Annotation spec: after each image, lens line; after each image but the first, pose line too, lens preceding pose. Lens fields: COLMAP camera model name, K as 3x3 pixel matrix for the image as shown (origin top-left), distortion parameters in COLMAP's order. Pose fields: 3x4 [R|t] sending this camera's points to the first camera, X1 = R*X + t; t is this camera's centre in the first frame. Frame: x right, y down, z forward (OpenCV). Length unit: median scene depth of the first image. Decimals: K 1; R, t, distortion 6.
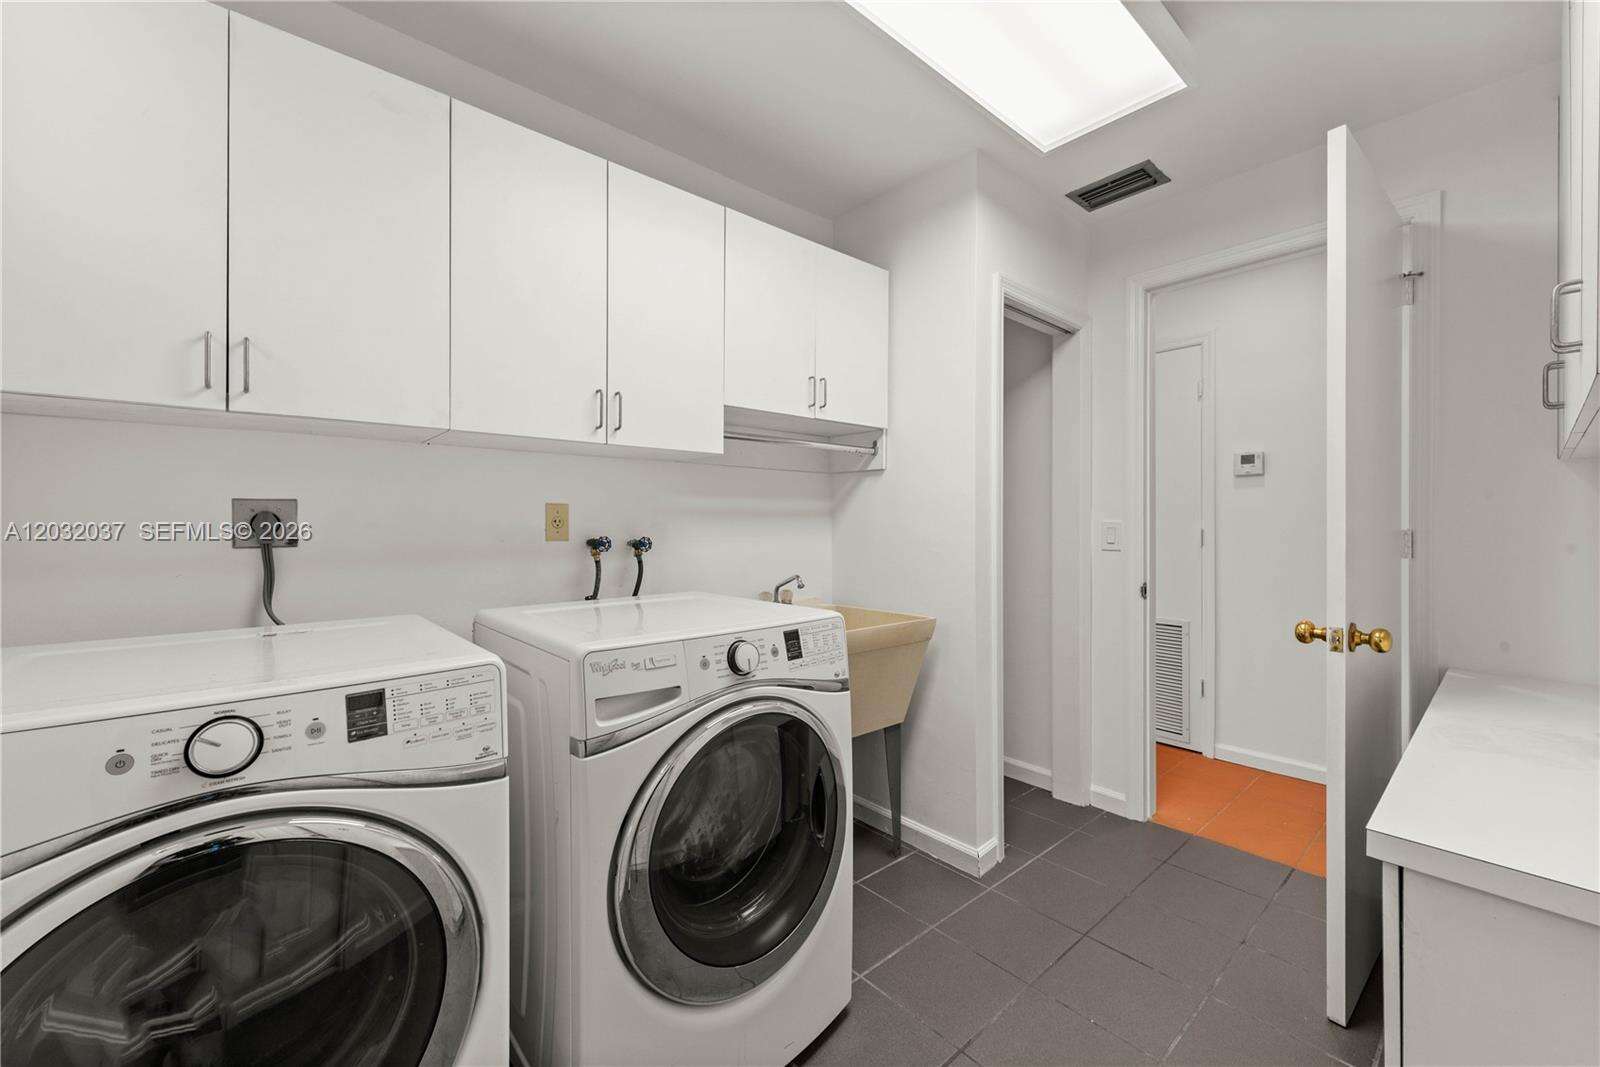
lens RADIAL K [[622.1, 0, 797.7], [0, 622.1, 525.5], [0, 0, 1]] dist [0.016100, -0.000659]
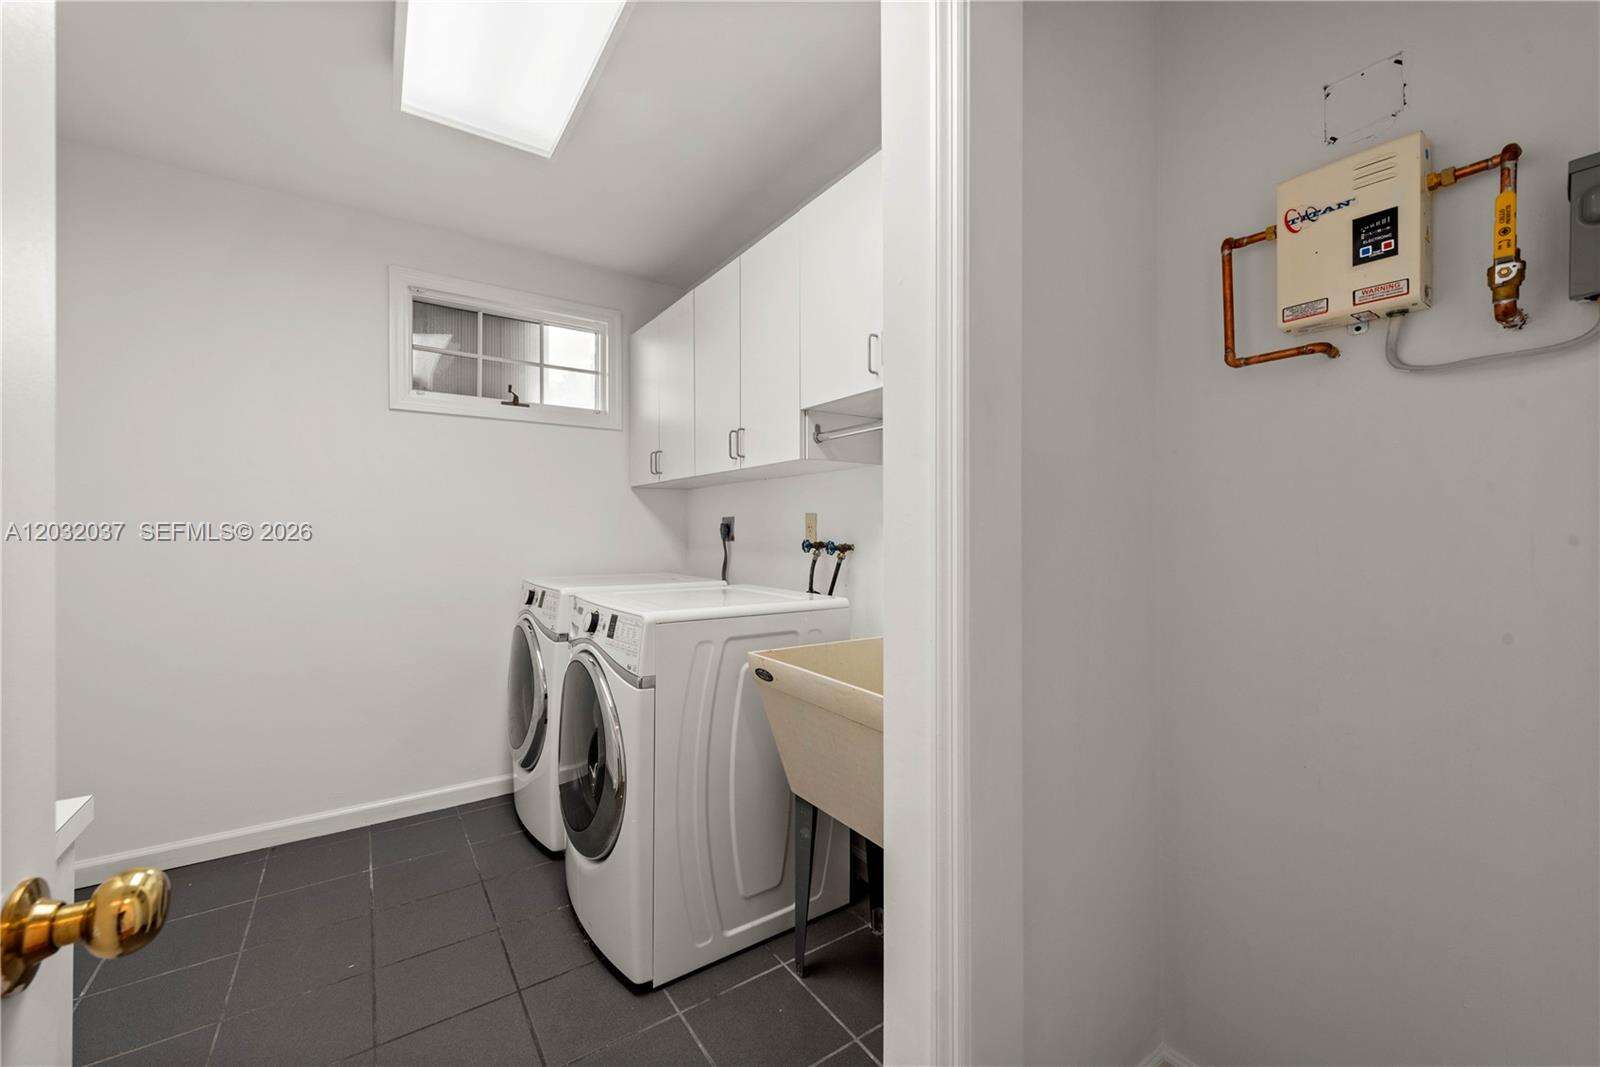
lens RADIAL K [[622.1, 0, 798.2], [0, 622.1, 530.8], [0, 0, 1]] dist [0.016100, -0.000659]
pose [[-0.108974, -0.000817, -0.994044, 1.077007], [-0.006405, 0.999979, -0.000120, 0.000719], [0.994024, 0.006353, -0.108977, 1.369300]]
